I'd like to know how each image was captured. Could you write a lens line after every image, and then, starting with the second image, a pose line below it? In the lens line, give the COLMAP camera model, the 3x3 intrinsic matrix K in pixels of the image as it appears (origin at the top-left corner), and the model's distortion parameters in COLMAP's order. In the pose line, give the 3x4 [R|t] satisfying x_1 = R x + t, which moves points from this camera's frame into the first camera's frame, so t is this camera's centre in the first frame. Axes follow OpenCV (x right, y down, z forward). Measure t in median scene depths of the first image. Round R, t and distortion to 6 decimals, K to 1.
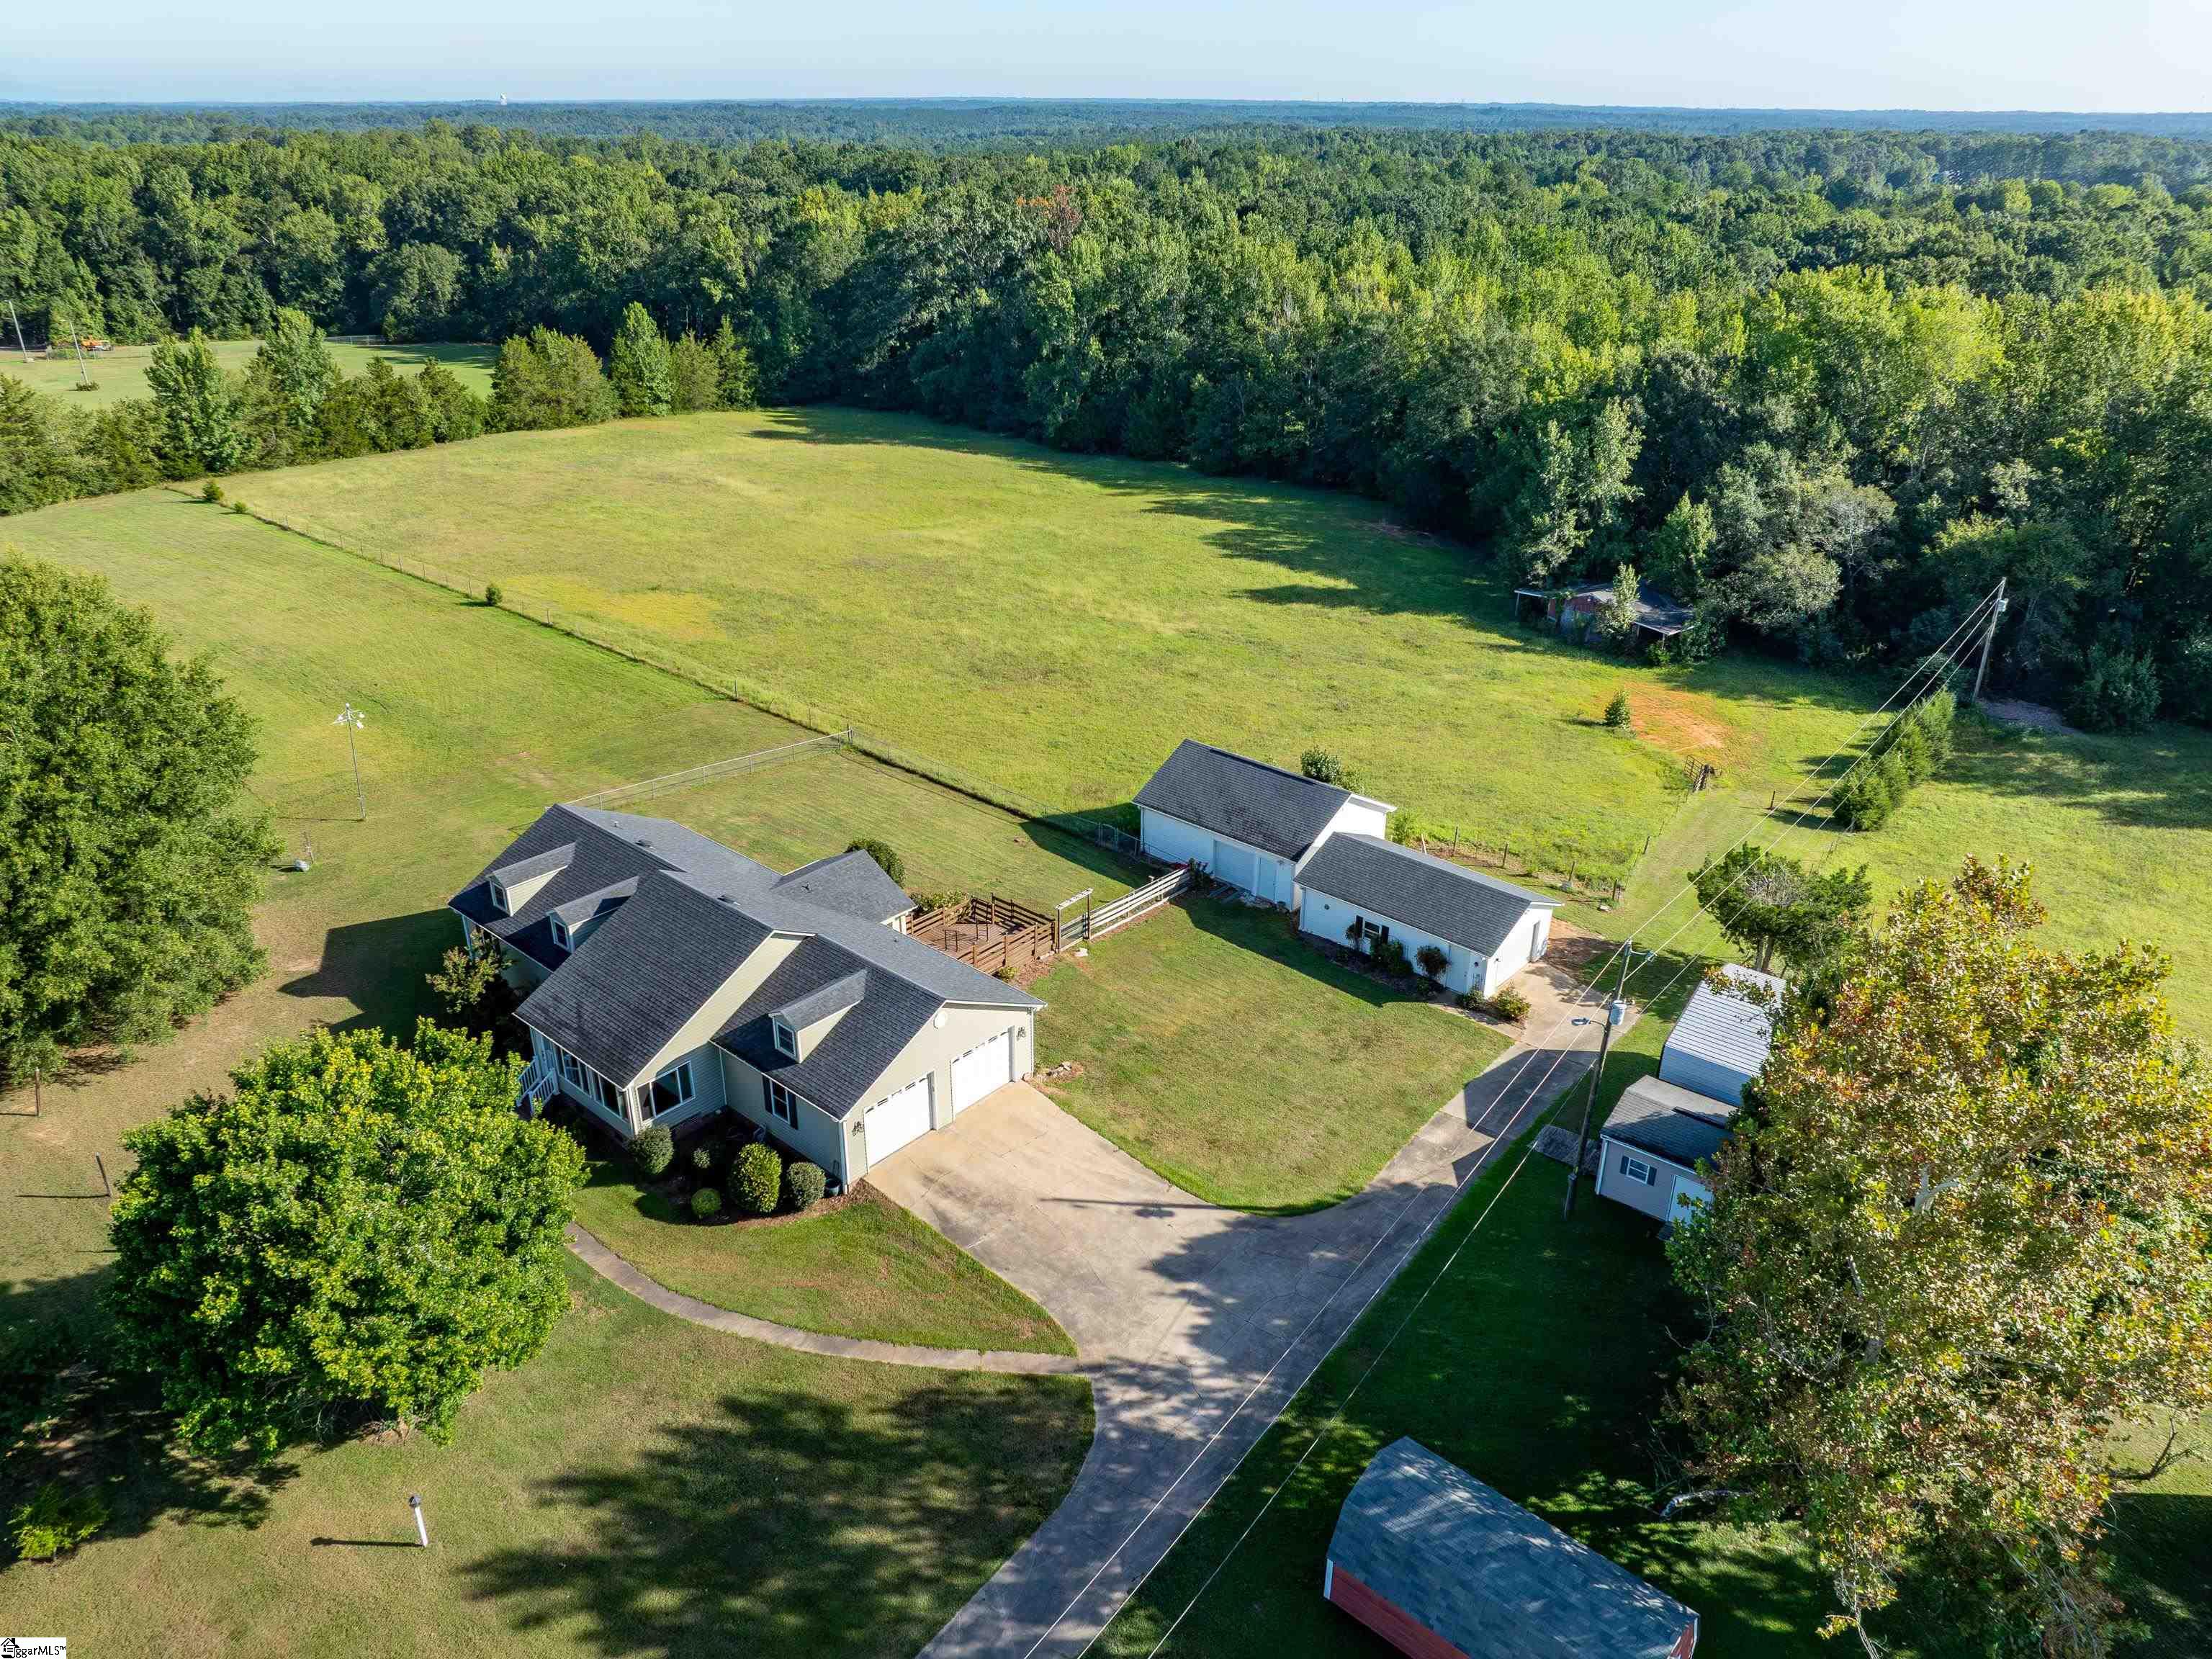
lens RADIAL K [[1576.6, 0, 1106.0], [0, 1576.6, 829.5], [0, 0, 1]] dist [-0.045408, 0.000756]
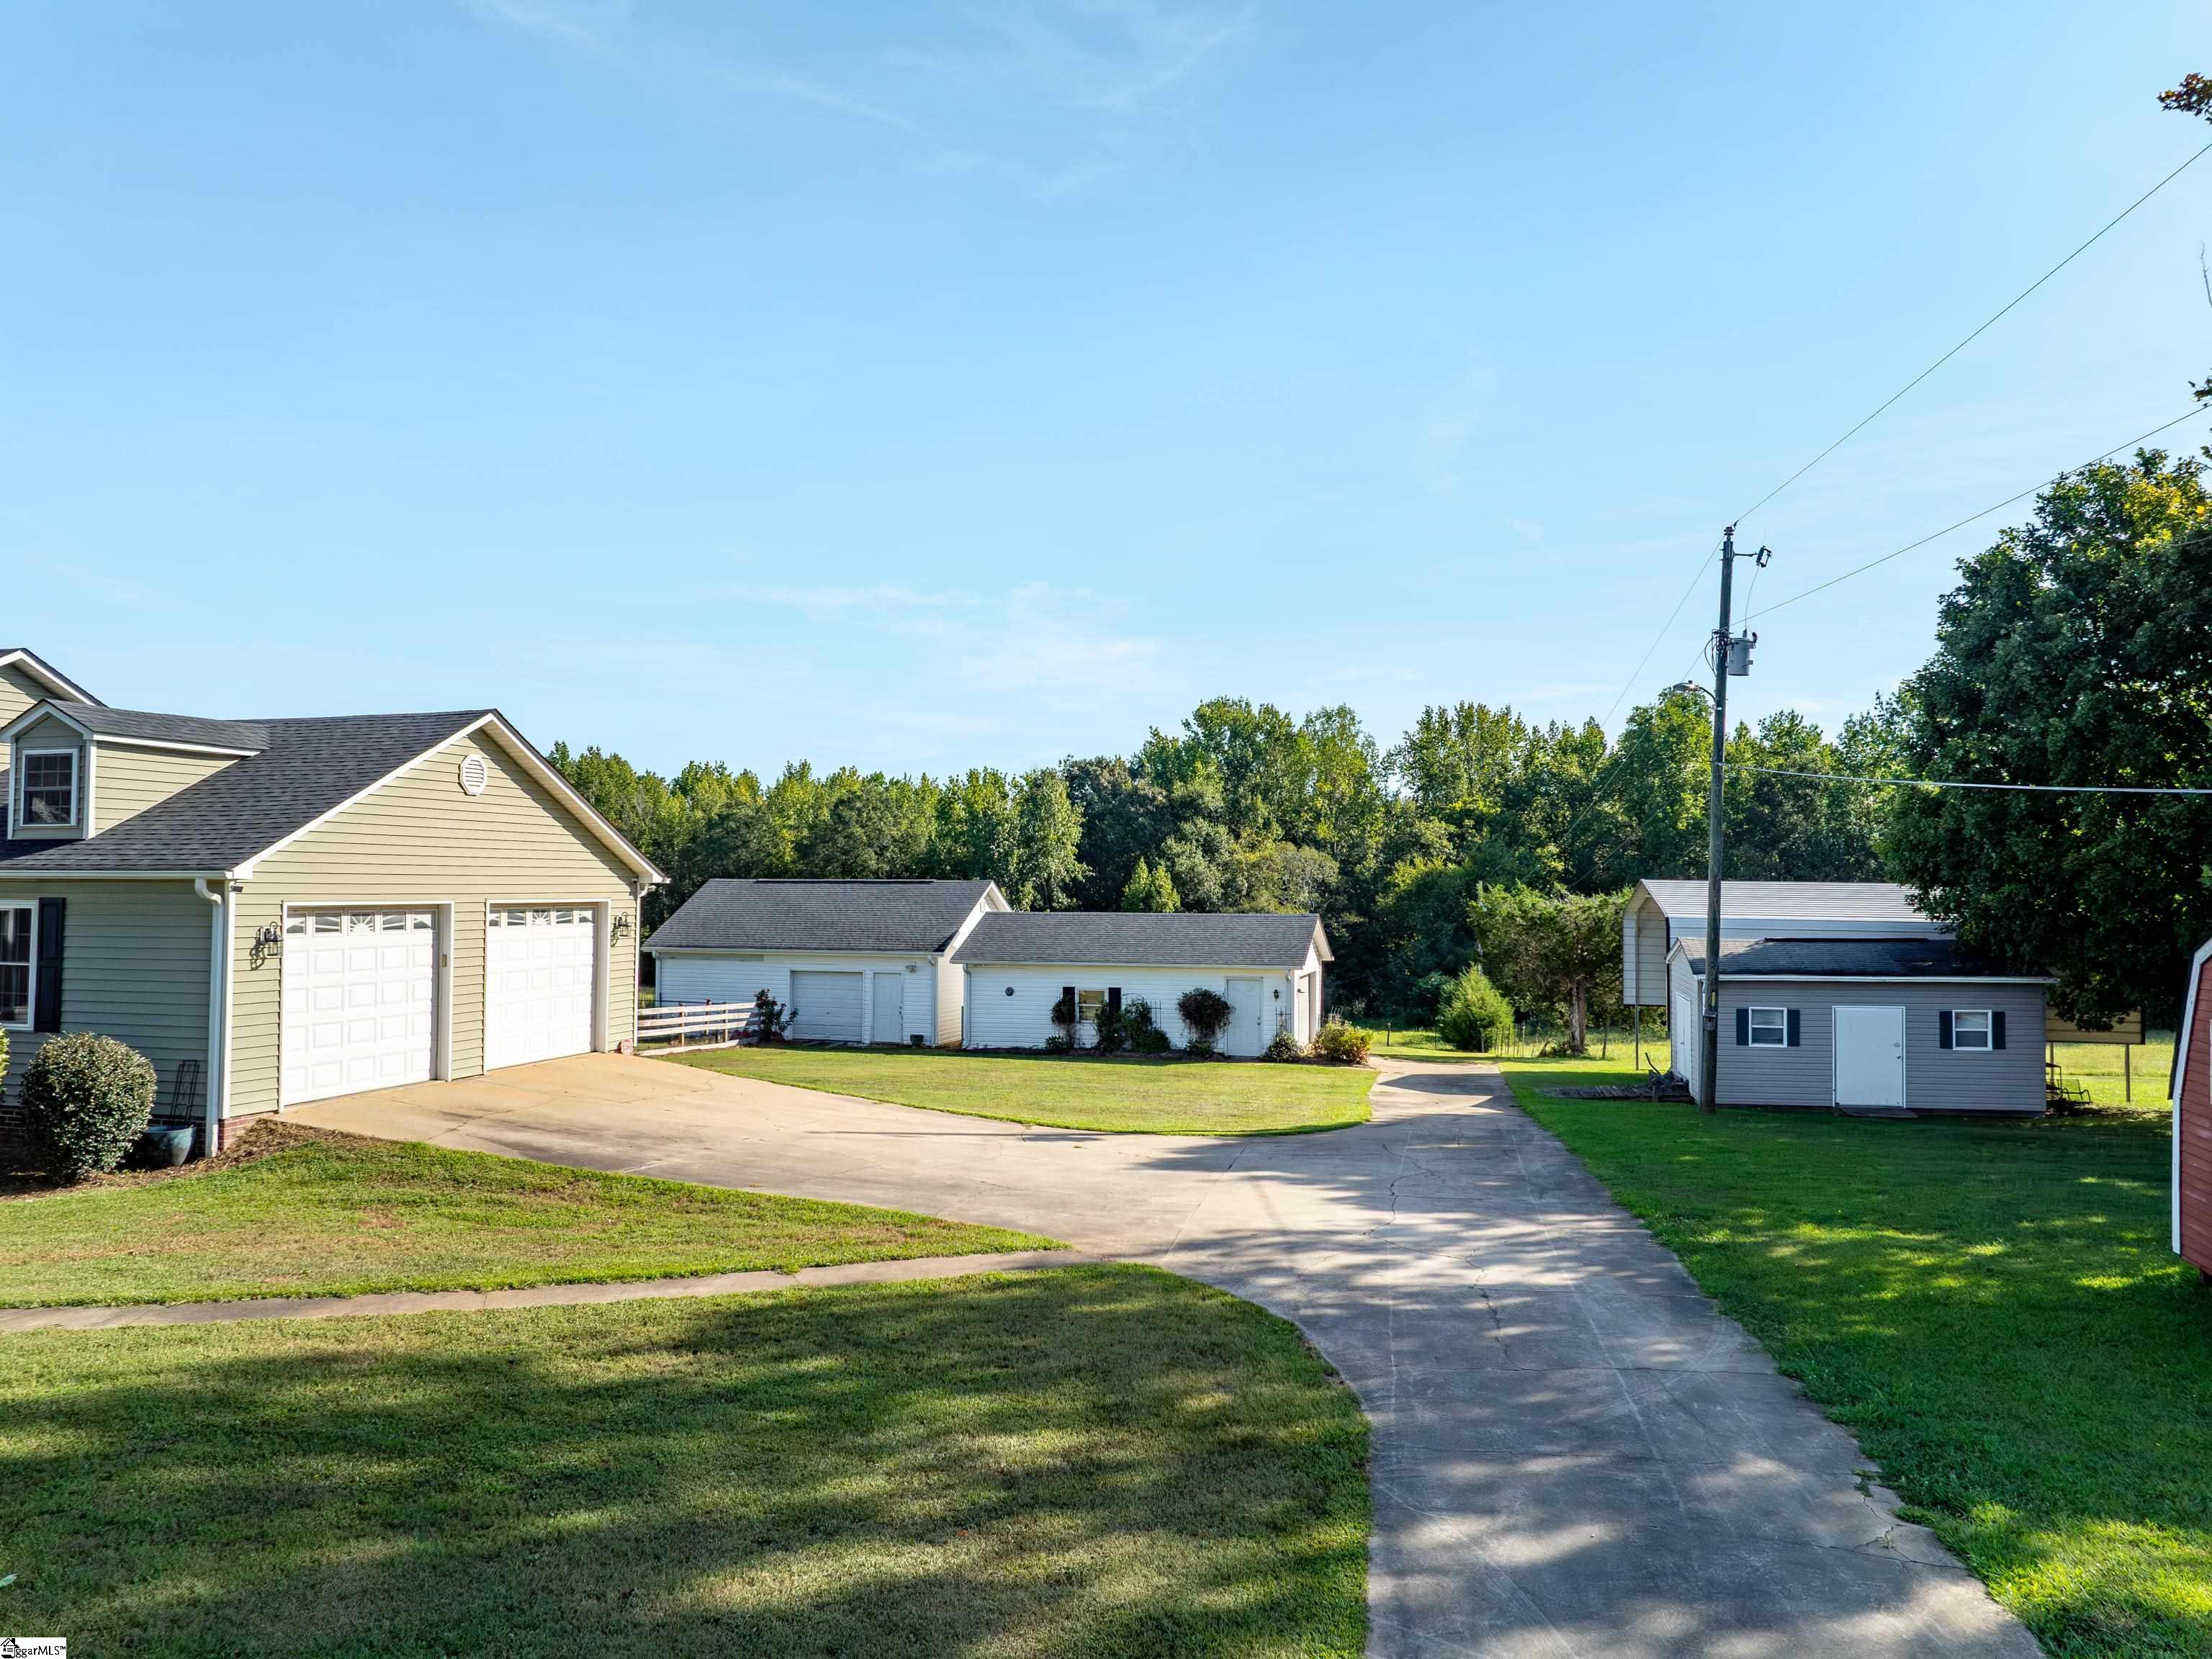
lens RADIAL K [[1564.5, 0, 1106.7], [0, 1564.5, 822.2], [0, 0, 1]] dist [-0.028344, -0.008933]
pose [[0.896663, 0.014780, 0.442466, -0.059847], [0.190288, 0.889544, -0.415334, 0.148120], [-0.399732, 0.456611, 0.794809, 0.260197]]
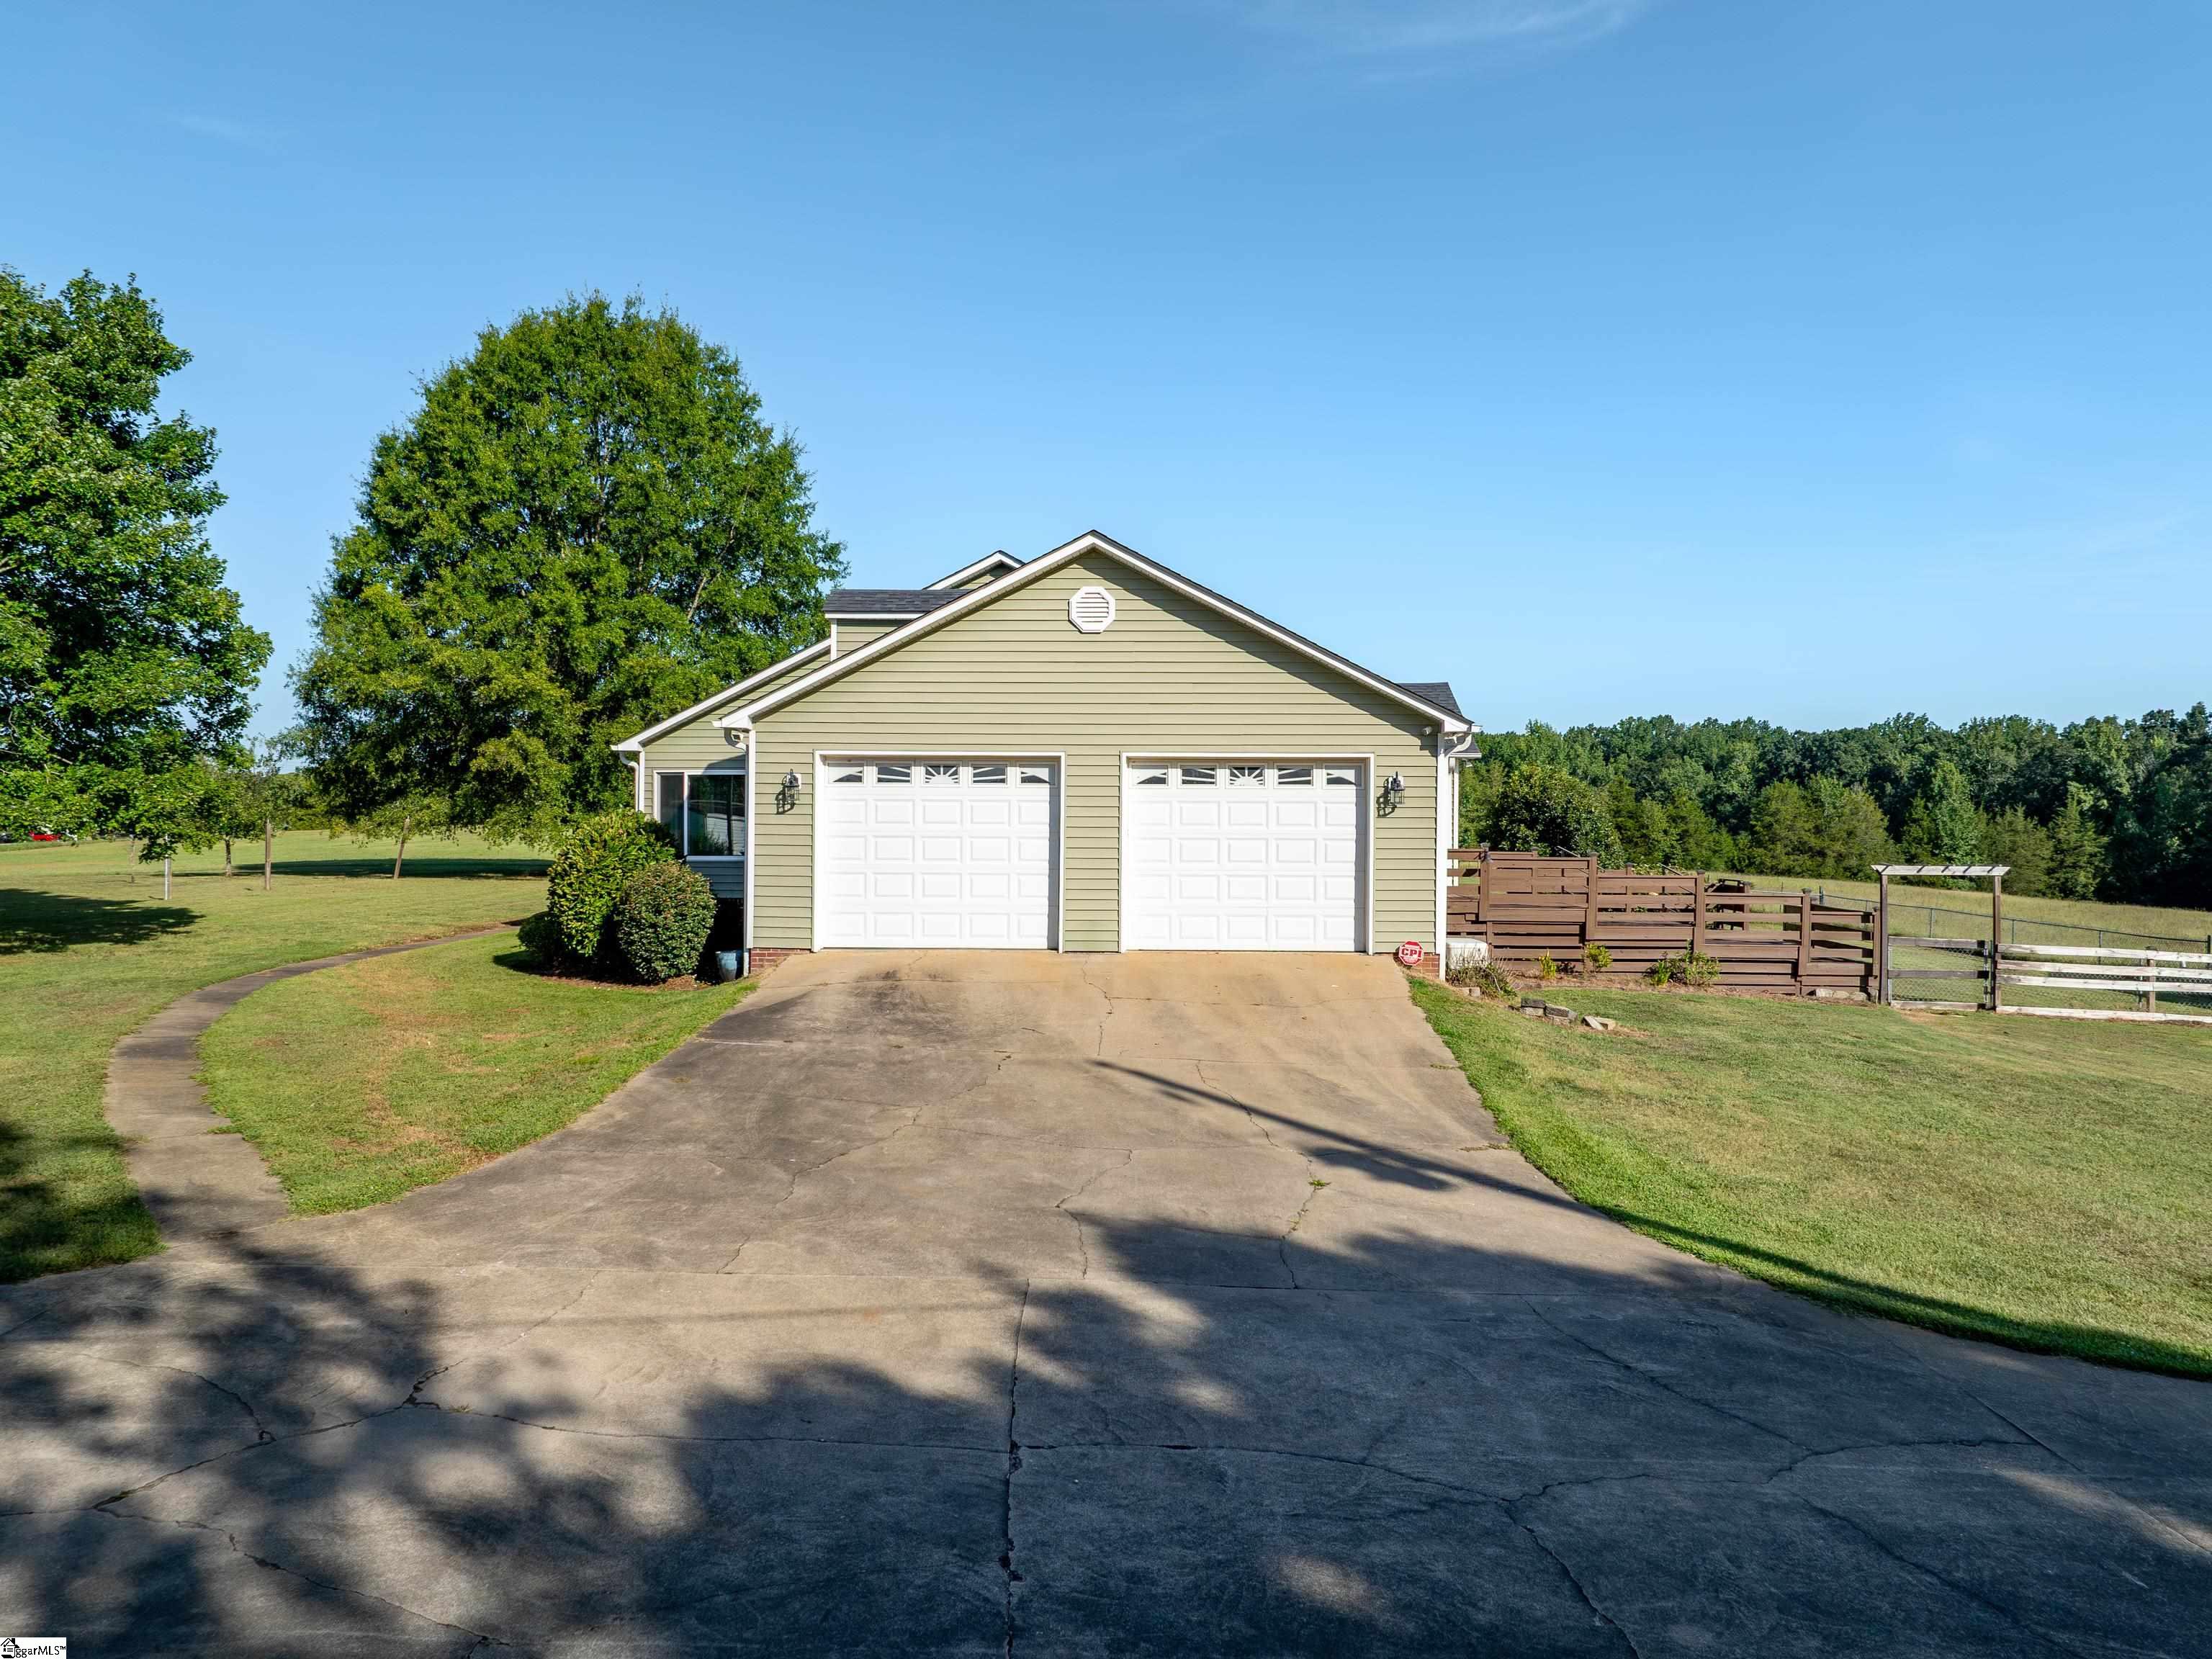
lens RADIAL K [[1564.5, 0, 1106.7], [0, 1564.5, 822.2], [0, 0, 1]] dist [-0.028344, -0.008933]
pose [[0.644960, 0.004469, -0.764203, 0.078721], [-0.328644, 0.904416, -0.272075, 0.116324], [0.689942, 0.426628, 0.584781, 0.348751]]
